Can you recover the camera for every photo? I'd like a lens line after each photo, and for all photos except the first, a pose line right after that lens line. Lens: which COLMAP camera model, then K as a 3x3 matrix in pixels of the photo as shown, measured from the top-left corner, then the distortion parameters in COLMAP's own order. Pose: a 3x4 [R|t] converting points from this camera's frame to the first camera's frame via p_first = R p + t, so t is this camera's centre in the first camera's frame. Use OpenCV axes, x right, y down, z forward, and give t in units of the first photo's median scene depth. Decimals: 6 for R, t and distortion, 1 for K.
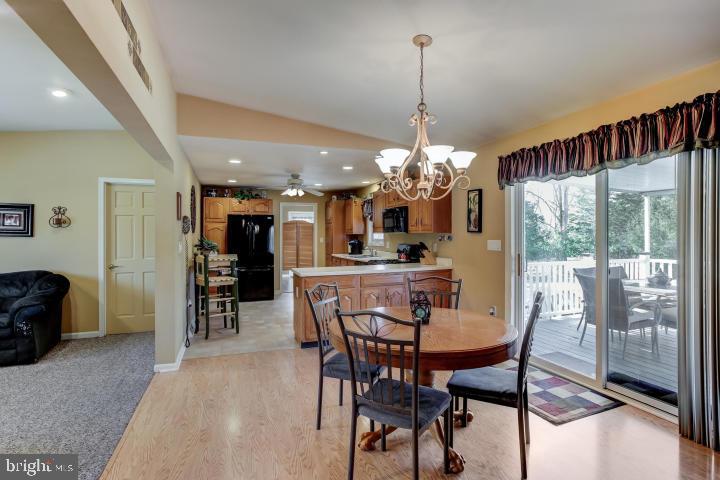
lens RADIAL K [[359.7, 0, 360.3], [0, 359.7, 235.1], [0, 0, 1]] dist [0.019008, 0.001643]
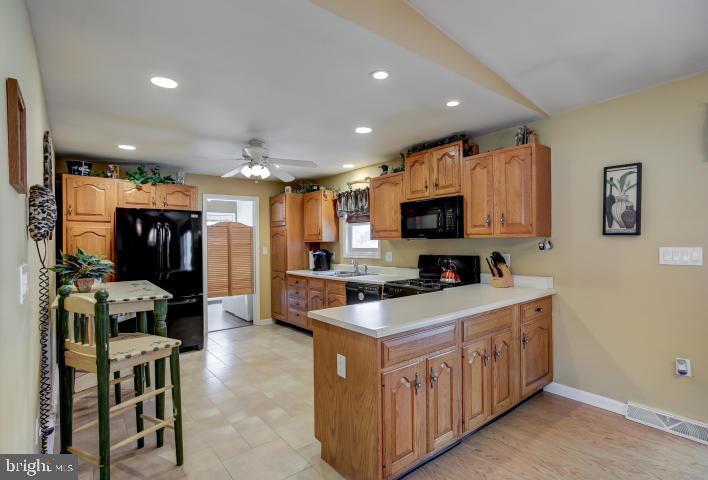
lens RADIAL K [[353.7, 0, 356.6], [0, 353.7, 244.2], [0, 0, 1]] dist [0.019008, 0.001643]
pose [[0.948861, -0.010722, 0.315511, -0.184105], [0.010166, 0.999943, 0.003407, 0.000670], [-0.315529, -0.000025, 0.948916, 0.349271]]
